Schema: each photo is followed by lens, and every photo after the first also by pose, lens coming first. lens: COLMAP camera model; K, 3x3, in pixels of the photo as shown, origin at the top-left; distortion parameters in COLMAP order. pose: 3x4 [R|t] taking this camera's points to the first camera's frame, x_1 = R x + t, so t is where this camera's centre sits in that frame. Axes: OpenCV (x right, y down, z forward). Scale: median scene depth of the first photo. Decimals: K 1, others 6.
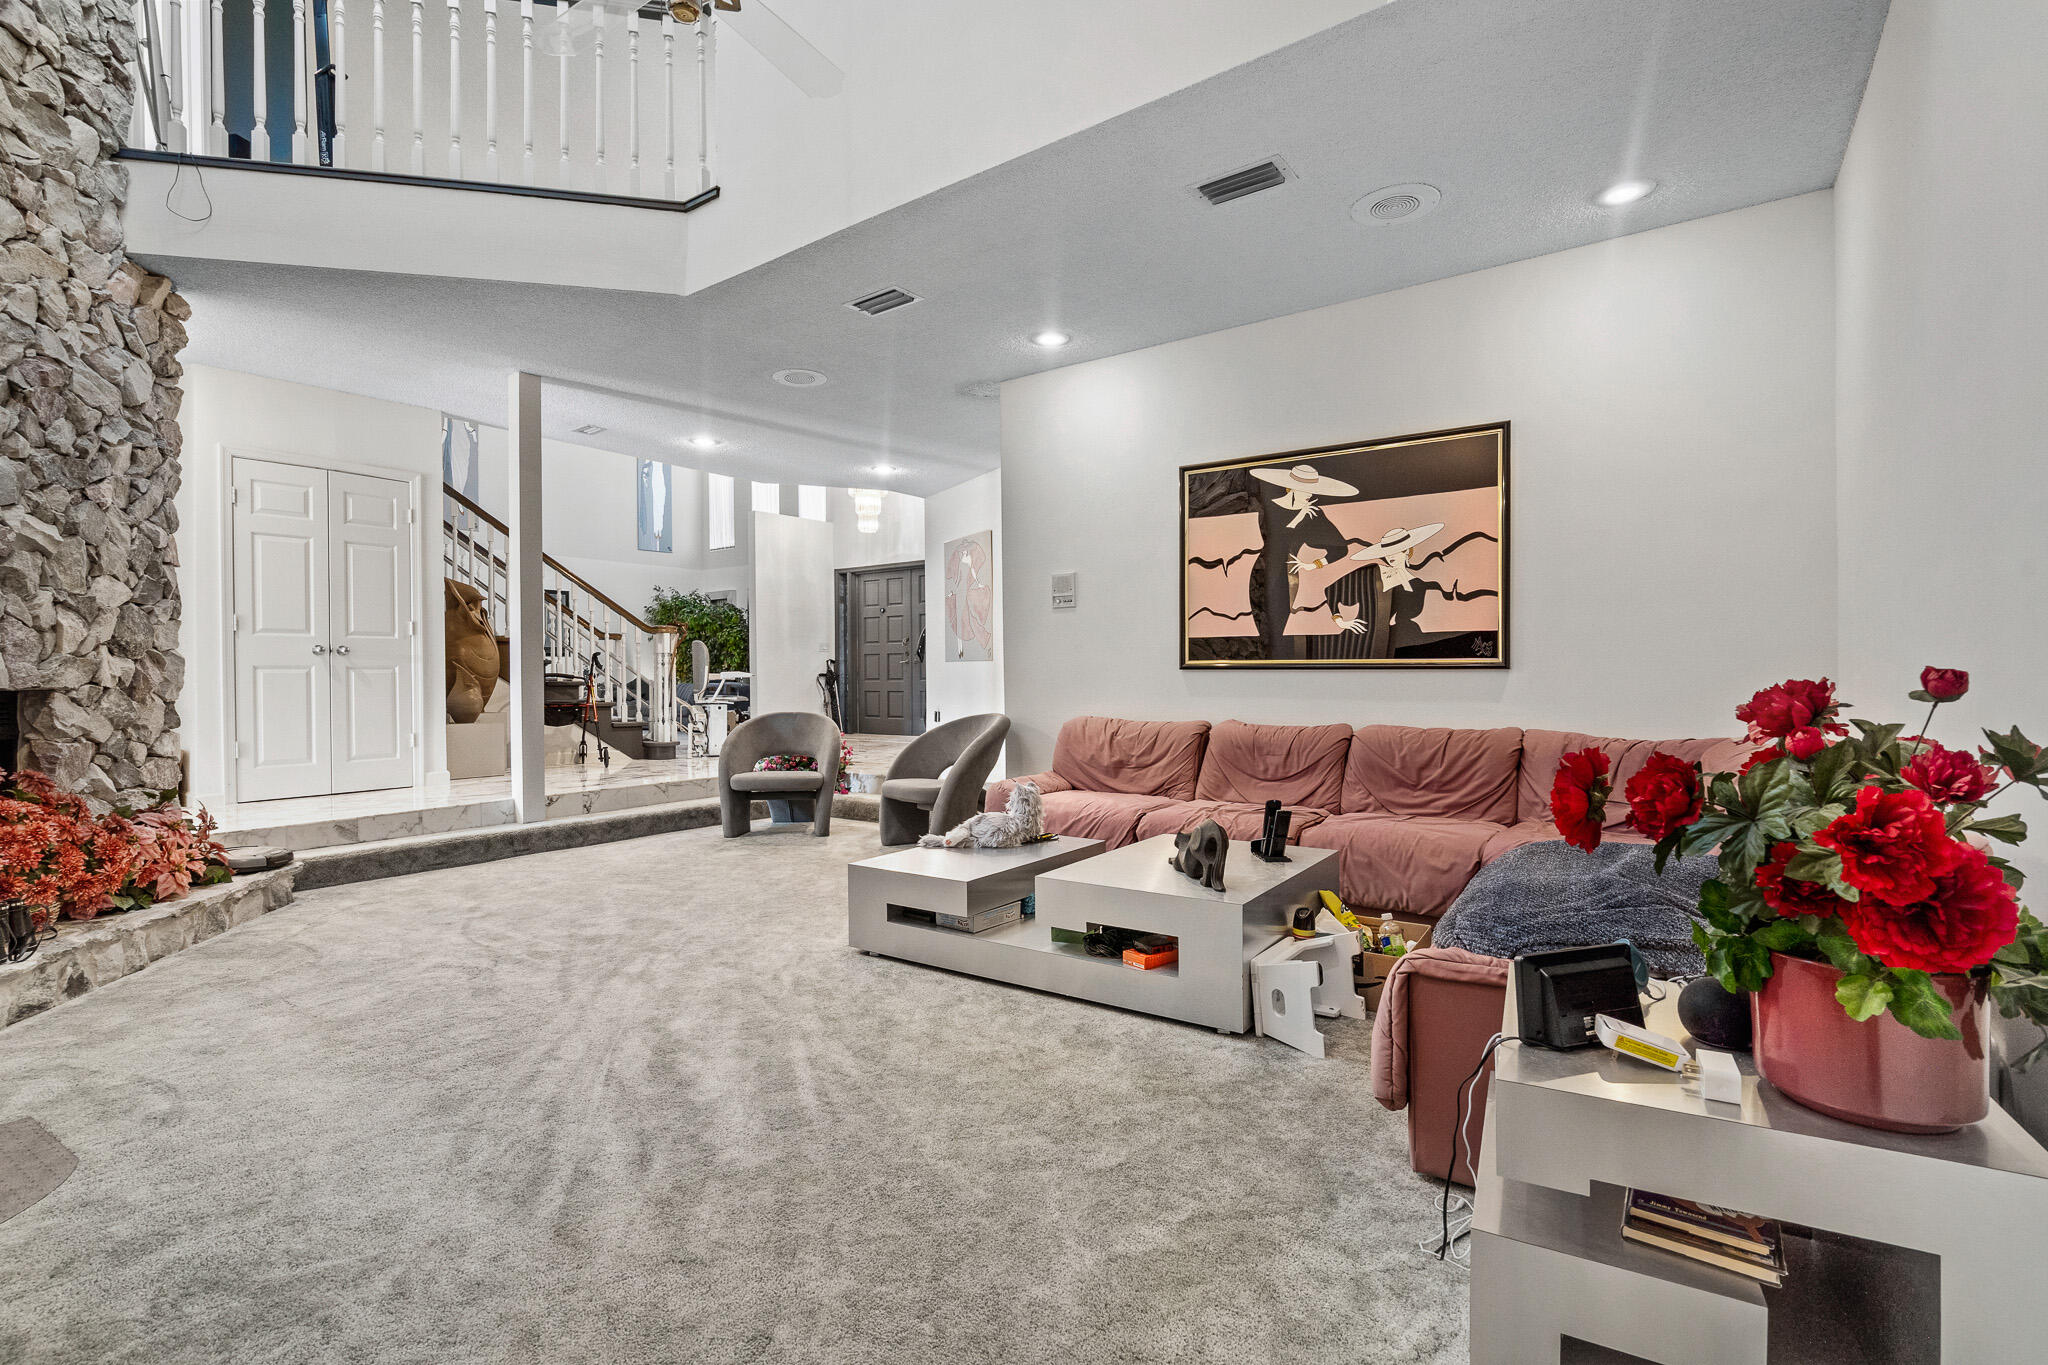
lens RADIAL K [[952.9, 0, 1028.4], [0, 952.9, 678.2], [0, 0, 1]] dist [0.001102, -0.000143]
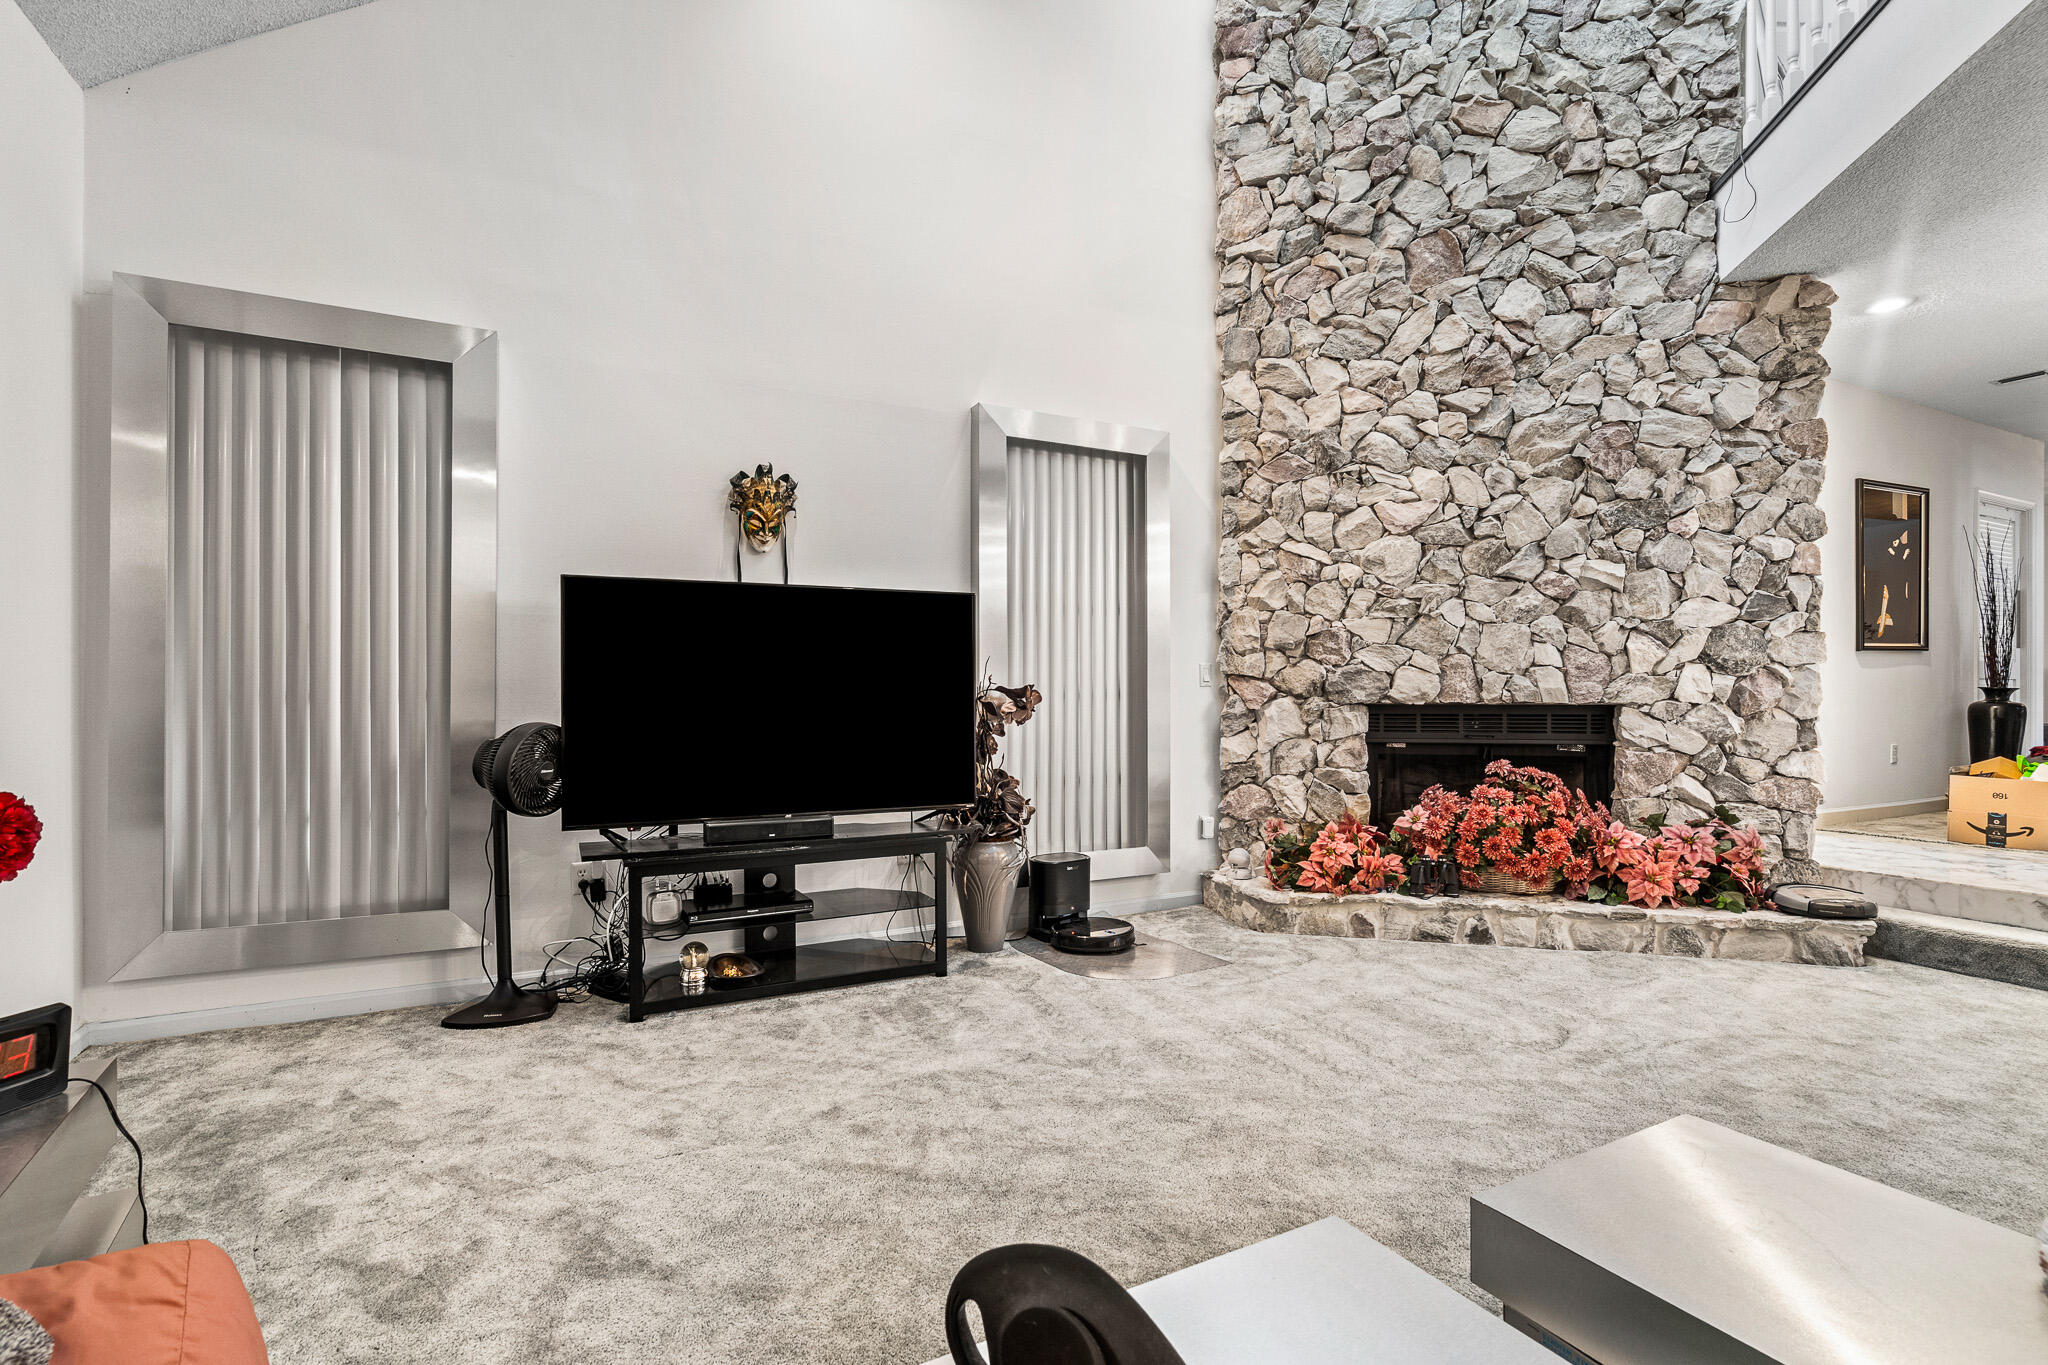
lens RADIAL K [[952.9, 0, 1037.4], [0, 952.9, 695.5], [0, 0, 1]] dist [0.001102, -0.000143]
pose [[-0.471006, 0.003818, -0.882122, 0.876448], [0.002121, 0.999993, 0.003195, -0.011326], [0.882127, -0.000366, -0.471011, 2.333071]]
